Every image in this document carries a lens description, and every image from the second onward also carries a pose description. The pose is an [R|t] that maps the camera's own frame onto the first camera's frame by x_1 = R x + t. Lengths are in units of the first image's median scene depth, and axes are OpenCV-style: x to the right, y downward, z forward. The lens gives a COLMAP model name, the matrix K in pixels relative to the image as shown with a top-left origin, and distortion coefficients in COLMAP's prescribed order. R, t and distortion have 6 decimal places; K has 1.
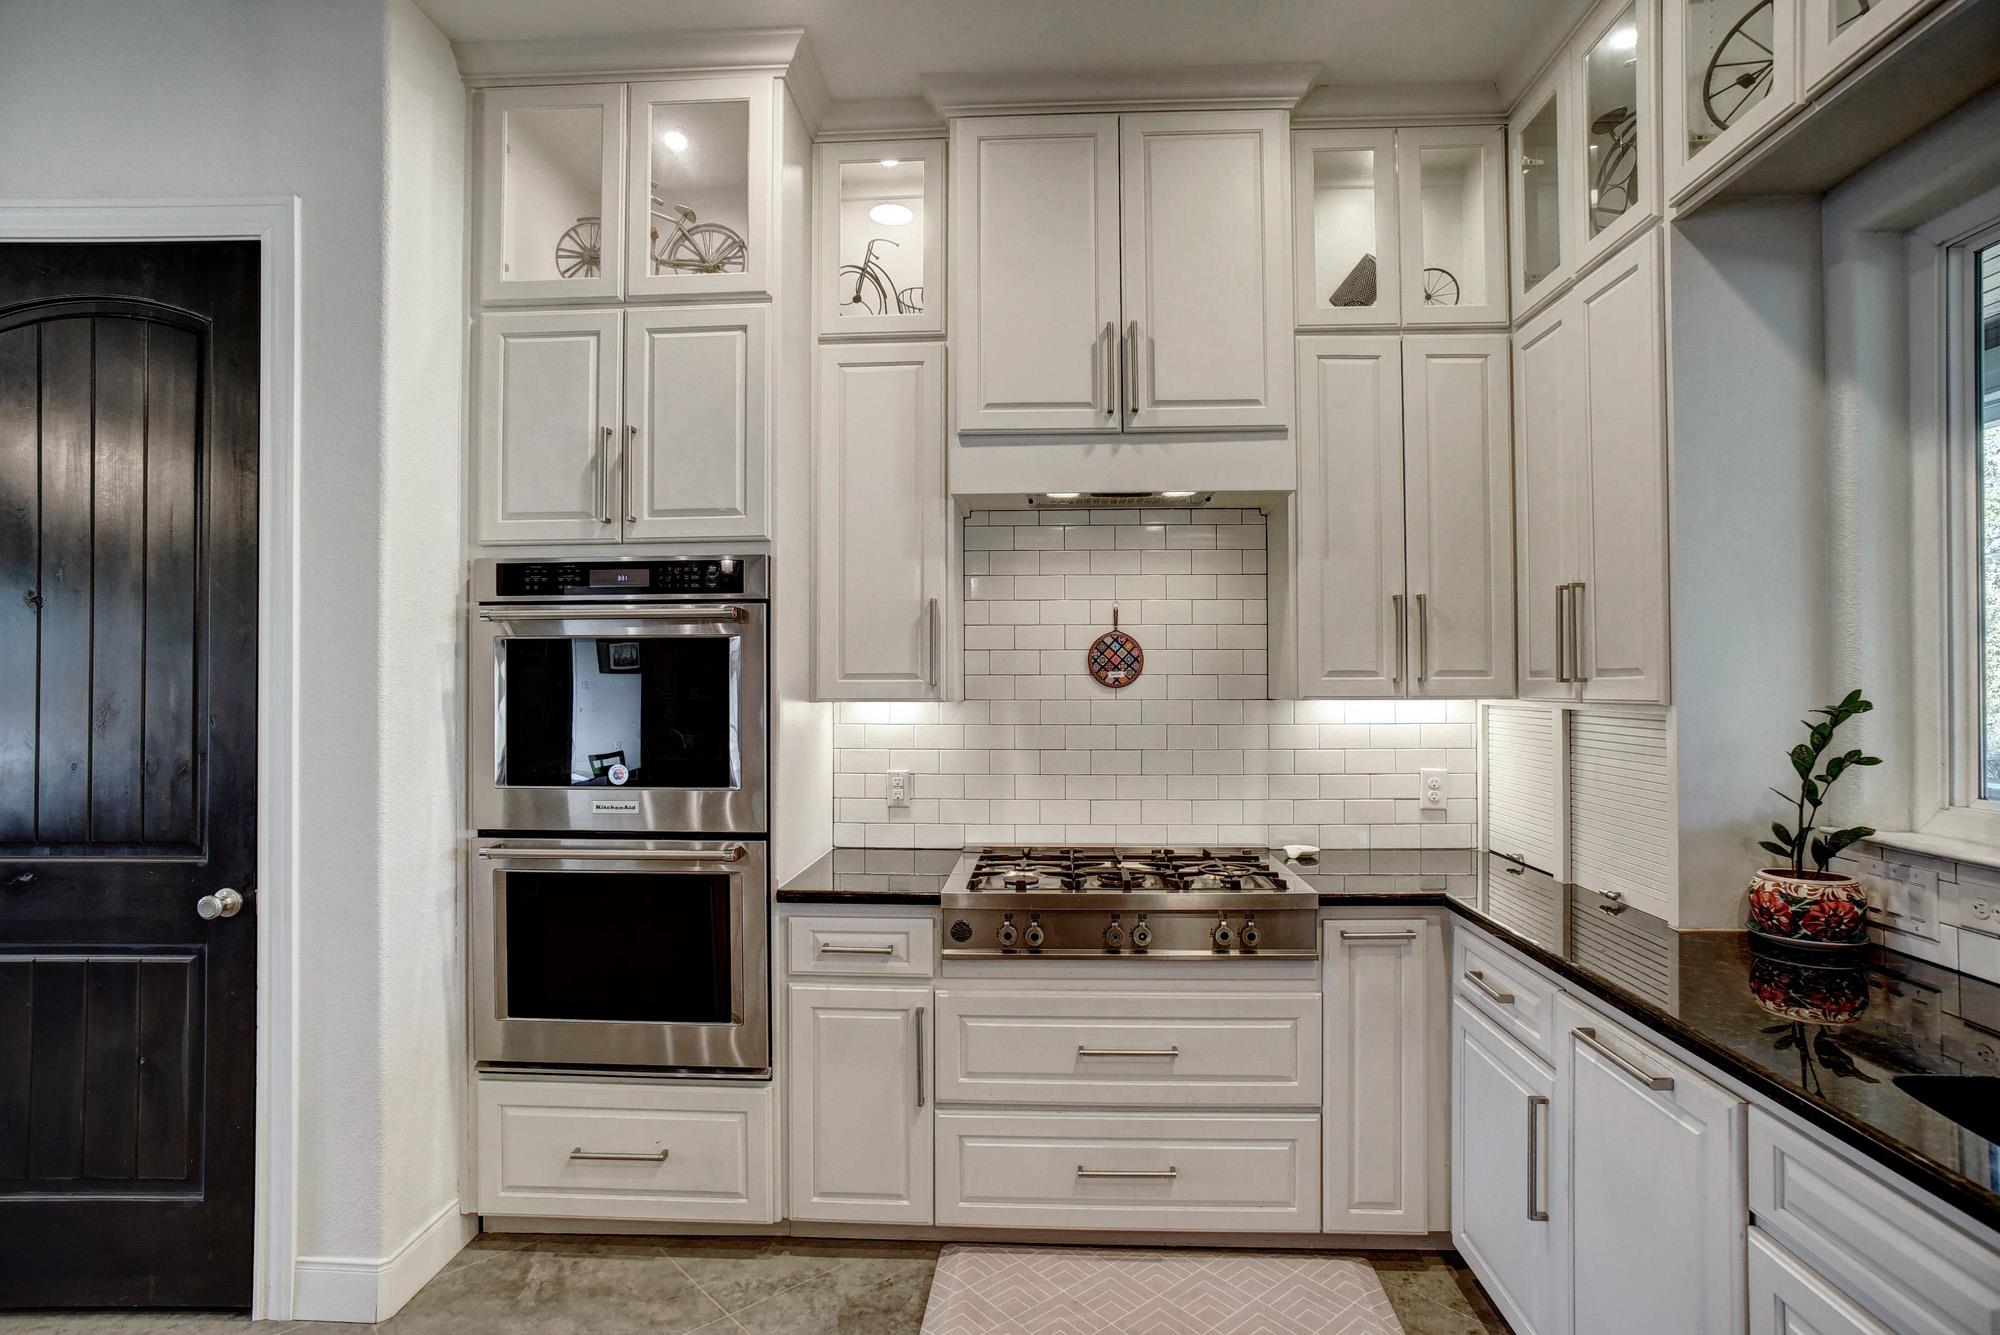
lens RADIAL K [[1051.8, 0, 1015.7], [0, 1051.8, 671.4], [0, 0, 1]] dist [-0.038522, 0.020316]
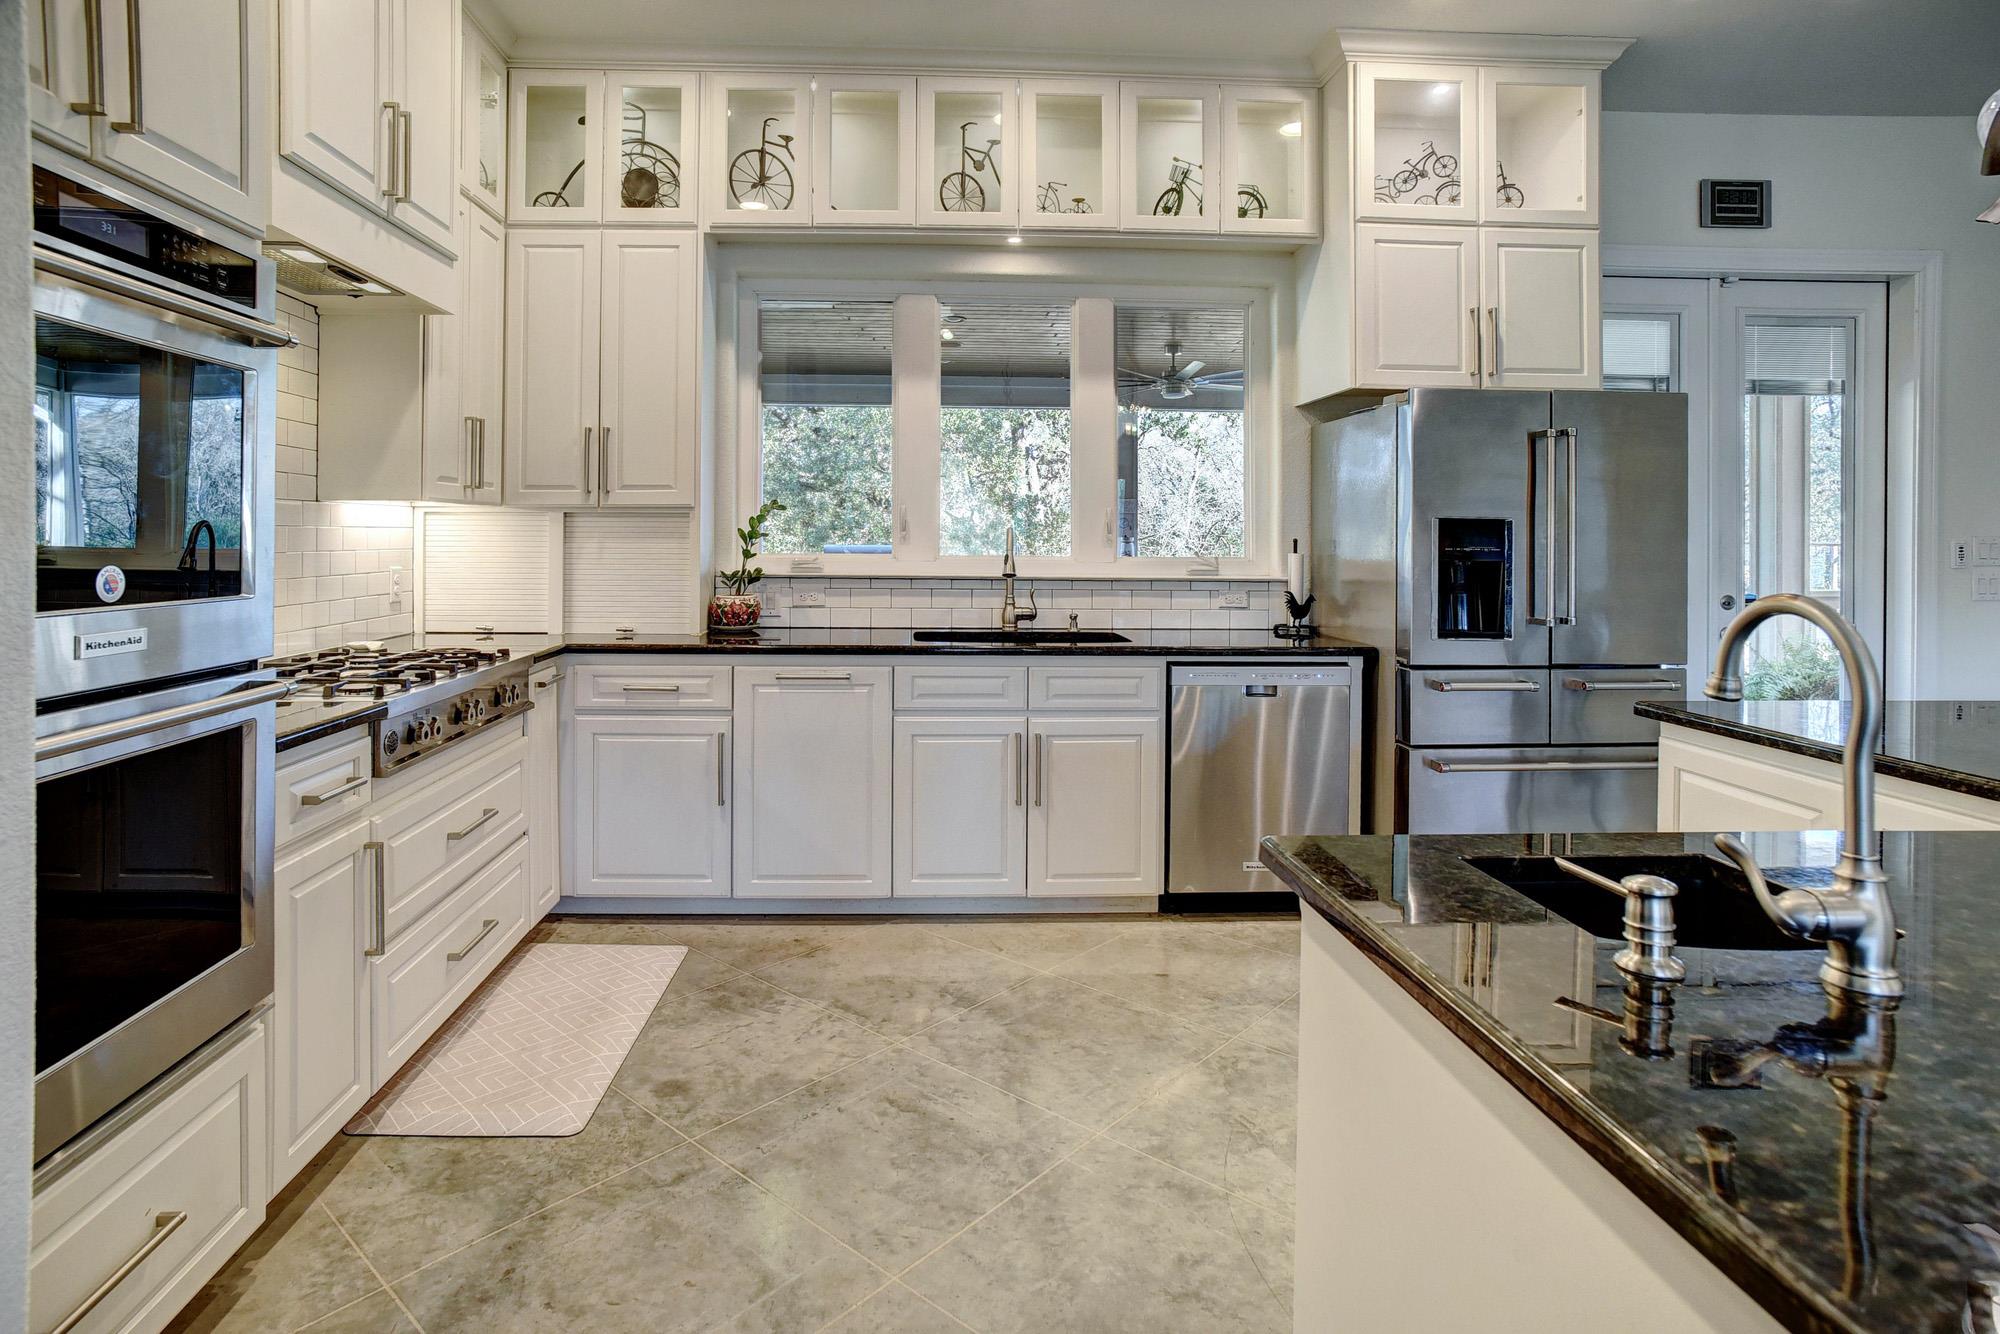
lens RADIAL K [[1119.7, 0, 928.6], [0, 1119.7, 537.5], [0, 0, 1]] dist [-0.016727, 0.001614]
pose [[-0.092783, 0.006305, 0.995666, -1.013312], [-0.013685, 0.999877, -0.007607, 0.072727], [-0.995592, -0.014331, -0.092685, 0.622800]]
